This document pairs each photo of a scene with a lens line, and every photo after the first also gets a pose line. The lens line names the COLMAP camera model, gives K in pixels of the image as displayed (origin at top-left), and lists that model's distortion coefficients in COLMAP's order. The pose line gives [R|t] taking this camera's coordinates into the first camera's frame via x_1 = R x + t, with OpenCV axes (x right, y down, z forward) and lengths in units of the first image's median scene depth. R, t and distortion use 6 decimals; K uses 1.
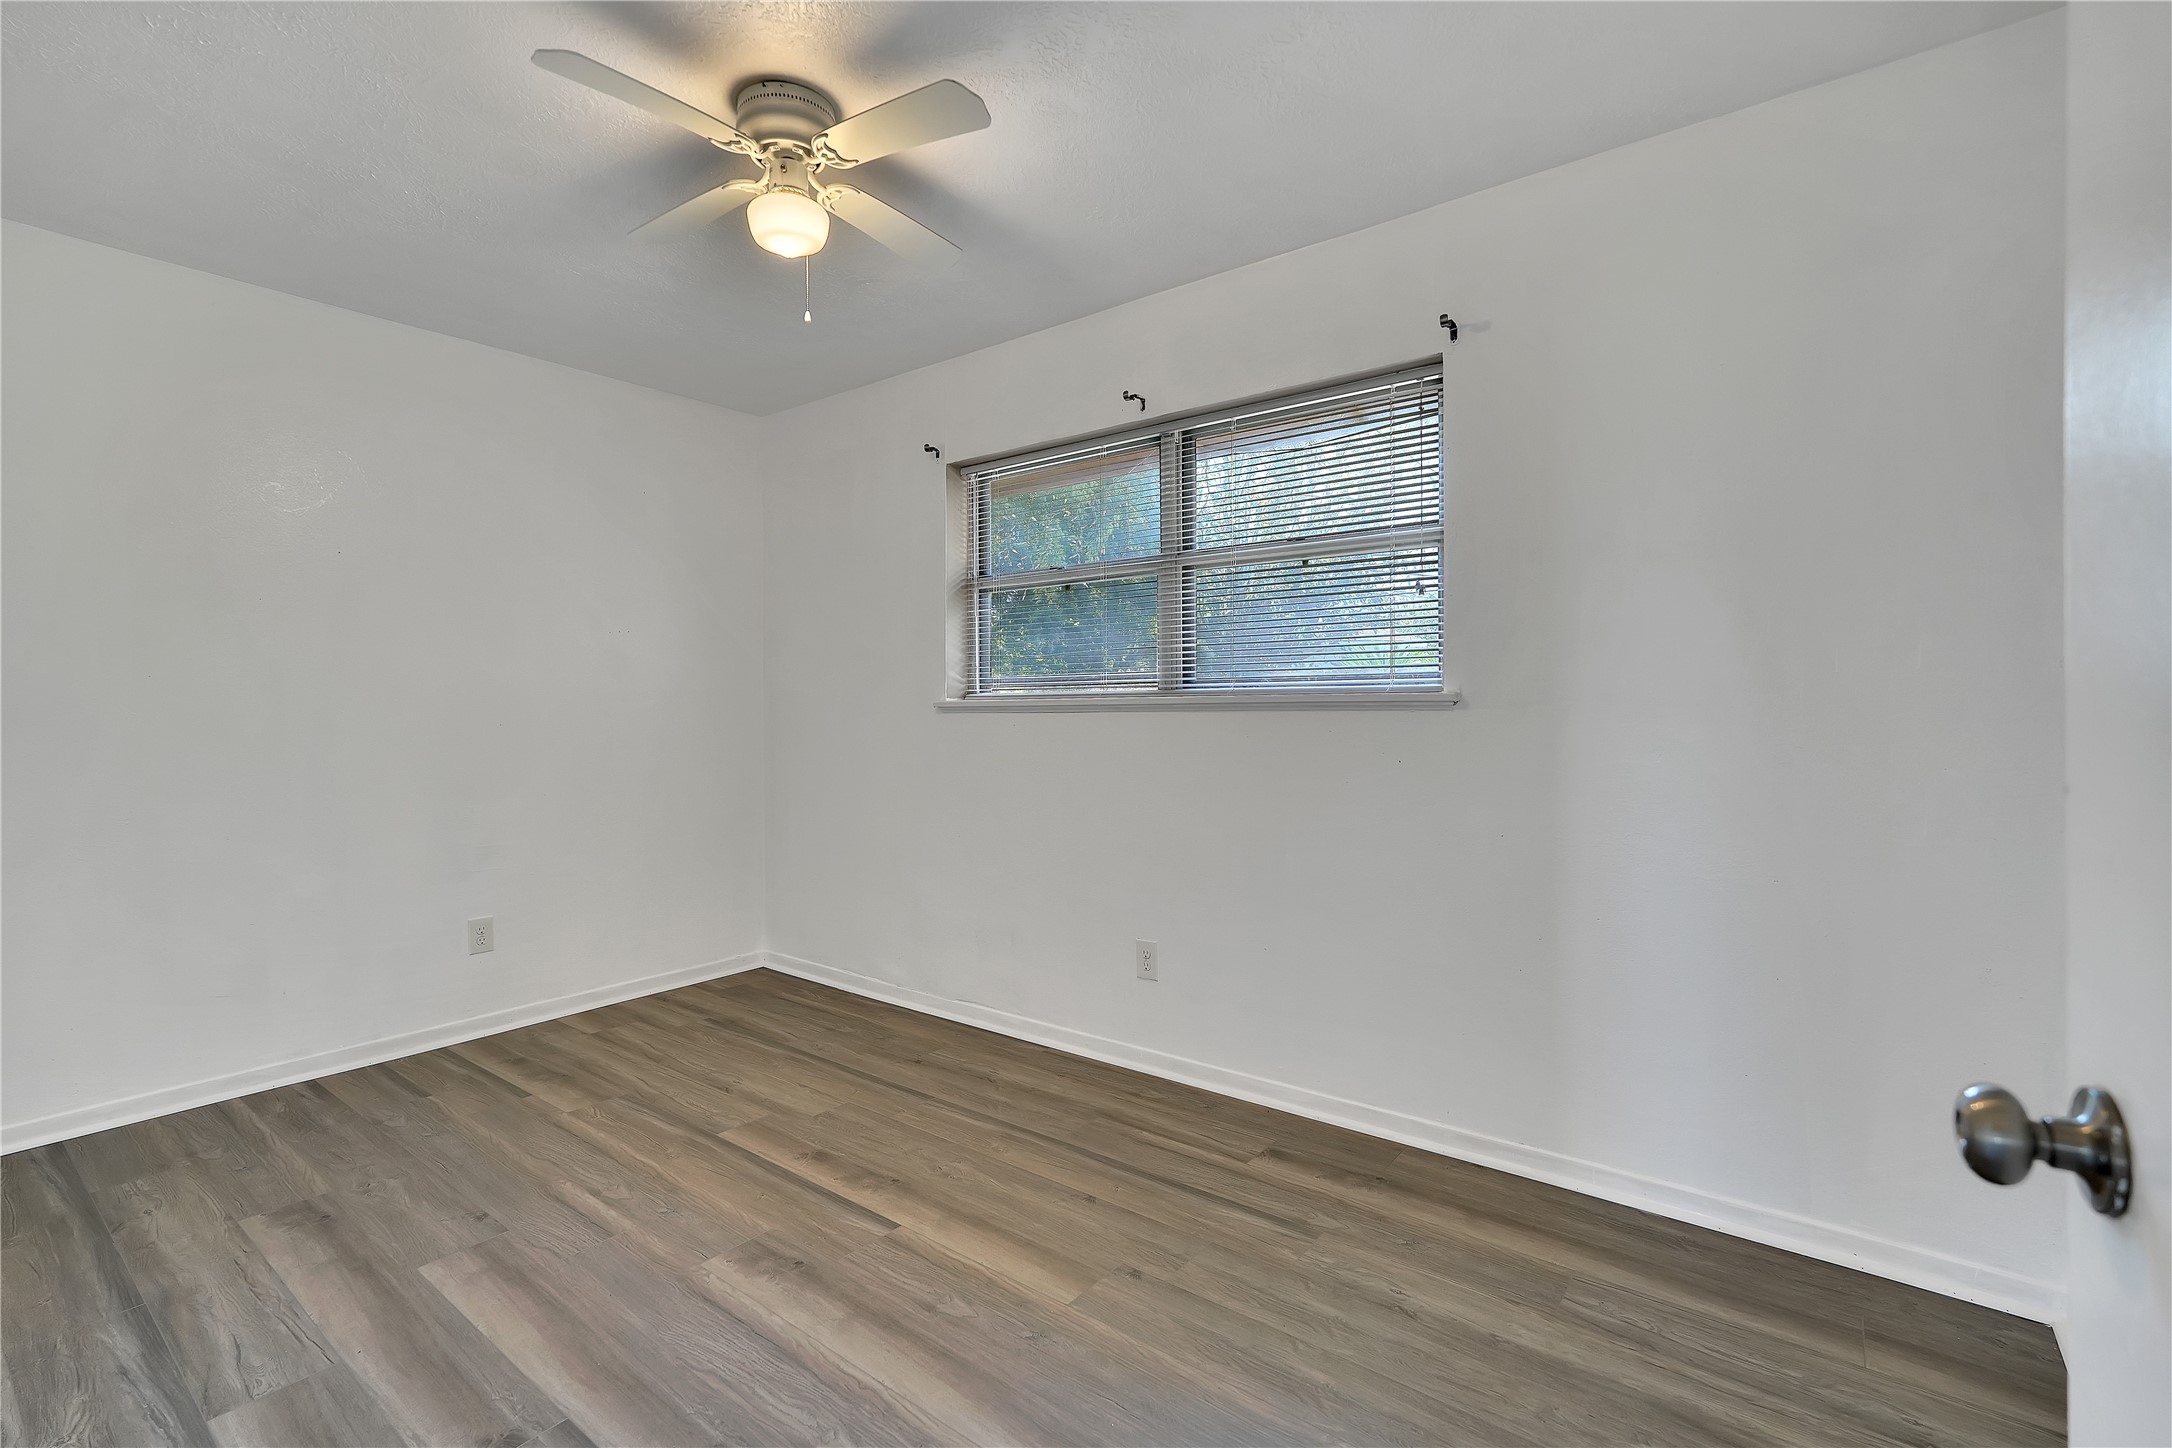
lens RADIAL K [[974.7, 0, 1089.8], [0, 974.7, 722.3], [0, 0, 1]] dist [-0.017655, 0.005040]
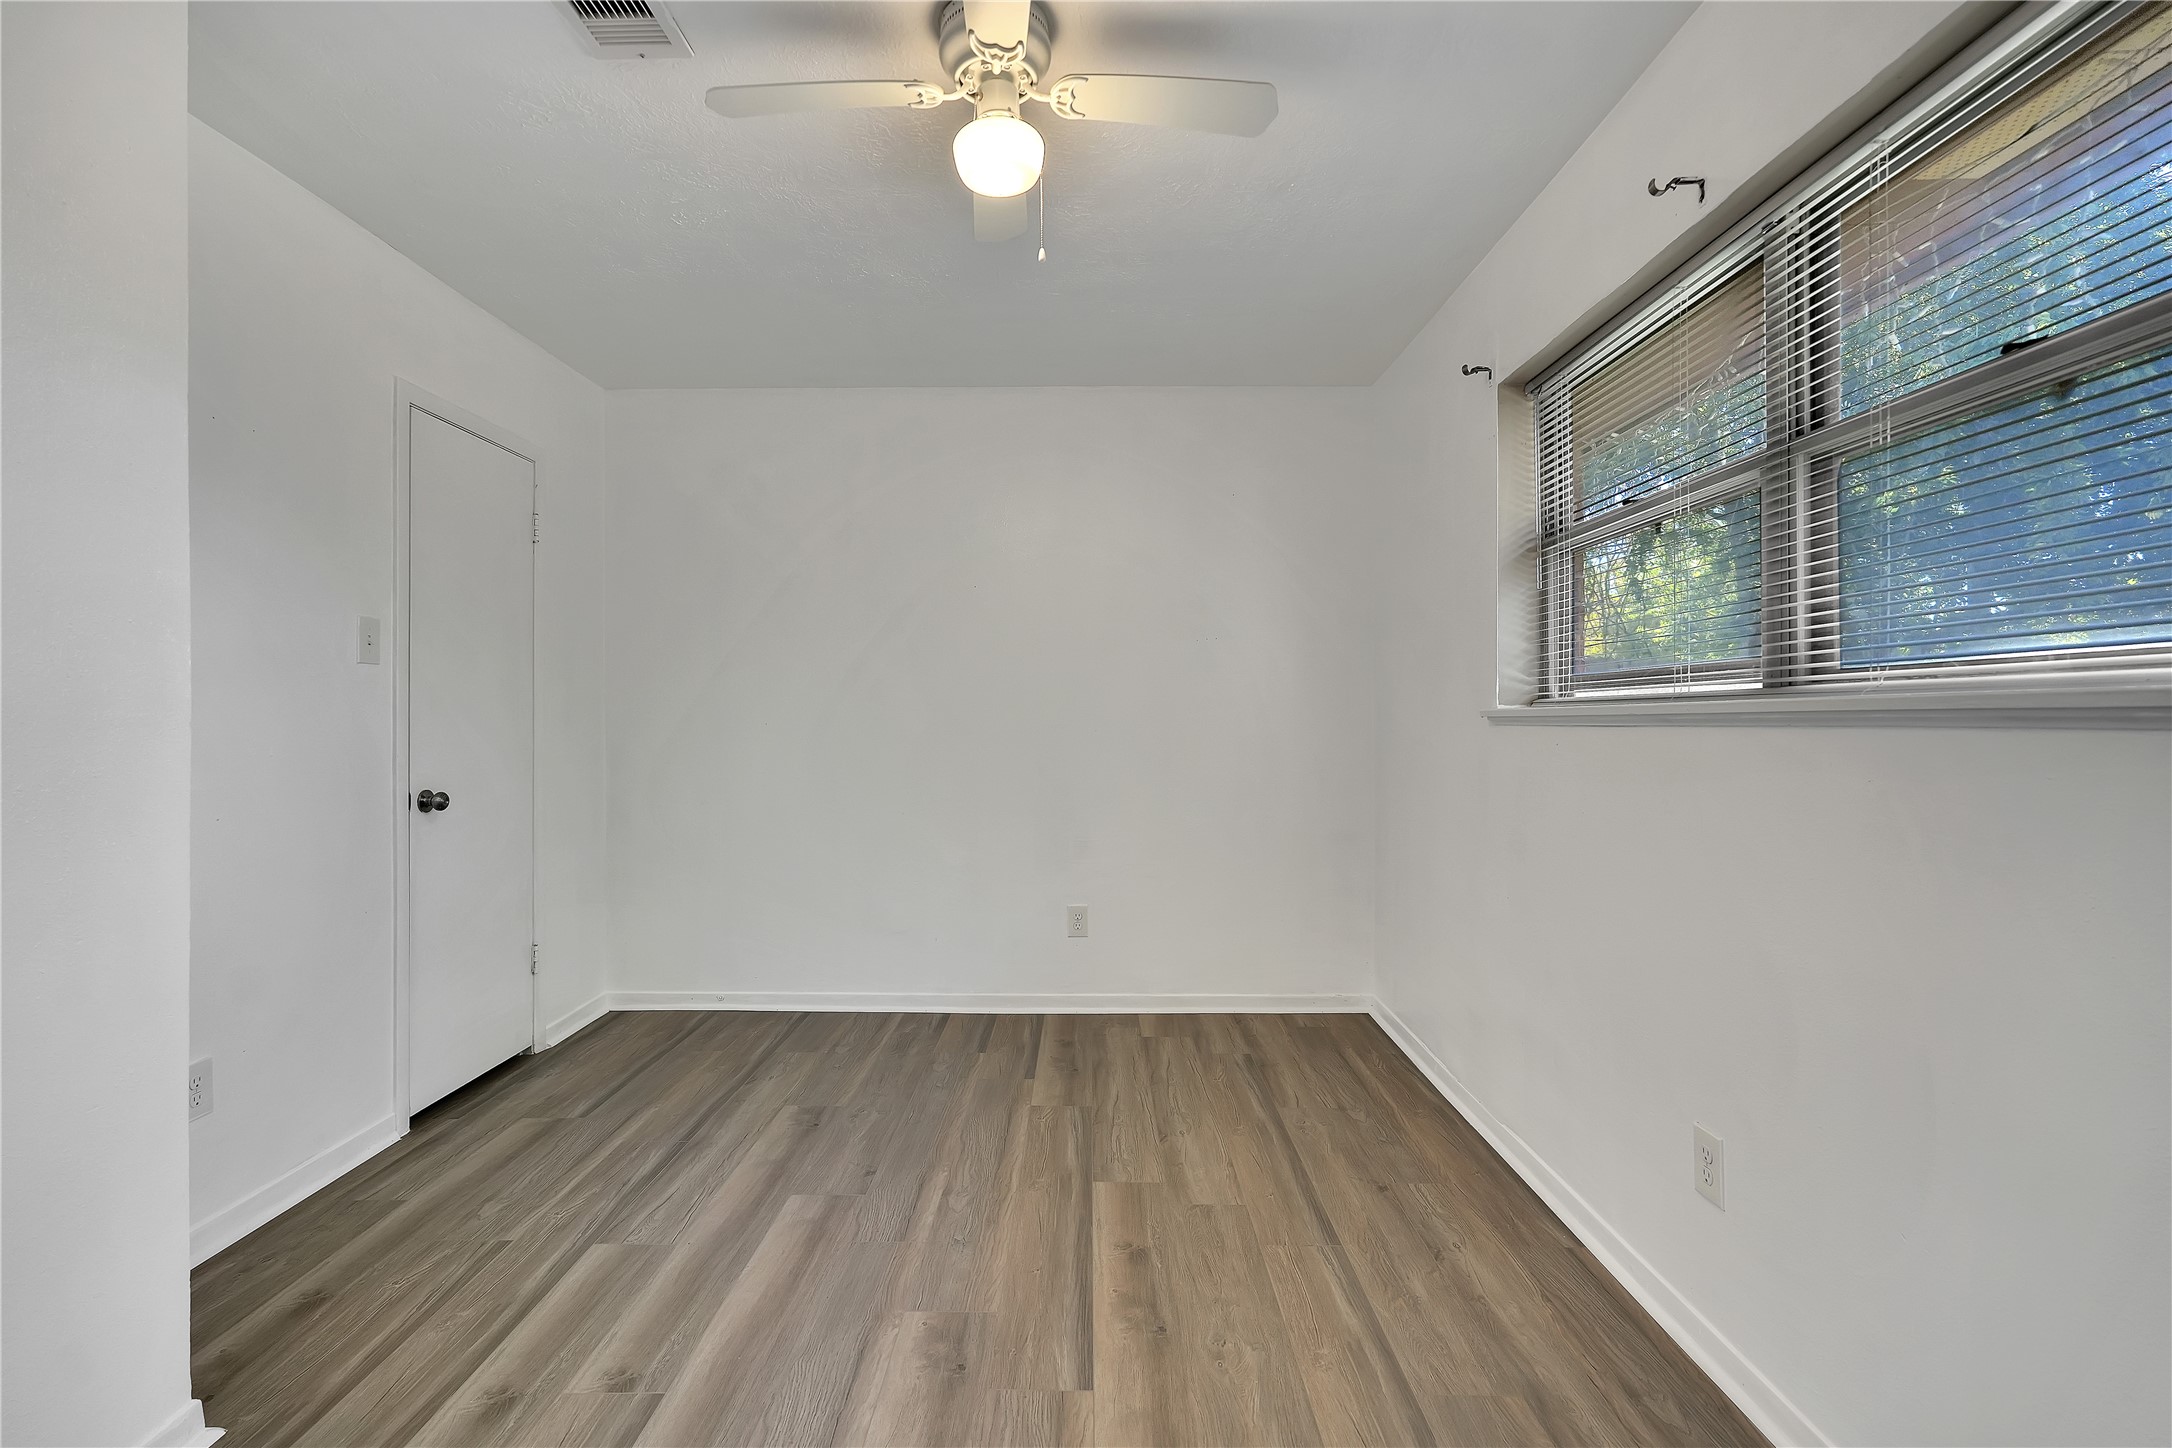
lens RADIAL K [[974.7, 0, 1080.4], [0, 974.7, 712.7], [0, 0, 1]] dist [-0.017655, 0.005040]
pose [[0.602285, 0.003207, -0.798274, 0.341171], [-0.020889, 0.999713, -0.011744, -0.005016], [0.798008, 0.023748, 0.602179, 0.436776]]
